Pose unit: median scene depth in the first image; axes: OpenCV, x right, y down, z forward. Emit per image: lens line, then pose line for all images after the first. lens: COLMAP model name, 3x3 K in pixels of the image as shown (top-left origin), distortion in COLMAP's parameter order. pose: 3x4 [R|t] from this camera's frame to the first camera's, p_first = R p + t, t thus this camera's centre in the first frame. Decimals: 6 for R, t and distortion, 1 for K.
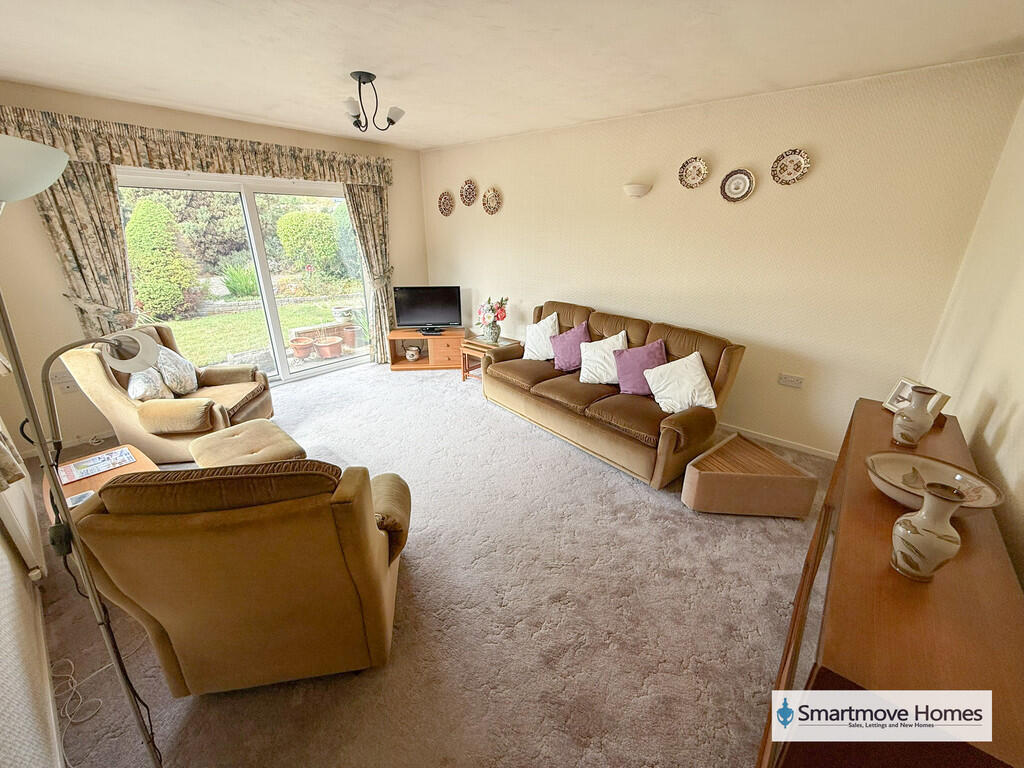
lens RADIAL K [[407.9, 0, 510.6], [0, 407.9, 380.8], [0, 0, 1]] dist [-0.001945, -0.000413]
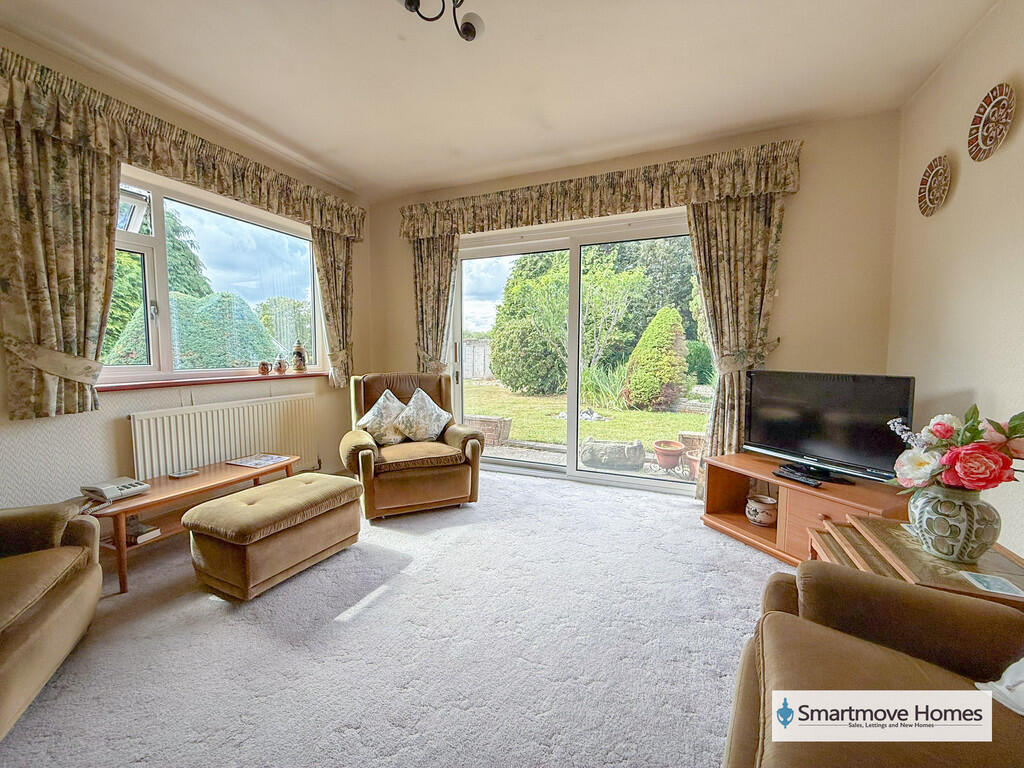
lens RADIAL K [[407.9, 0, 514.1], [0, 407.9, 382.7], [0, 0, 1]] dist [-0.001945, -0.000413]
pose [[0.288867, 0.062707, -0.955313, 0.132704], [-0.340286, 0.939418, -0.041231, -0.098470], [0.894853, 0.336990, 0.292705, 0.627381]]
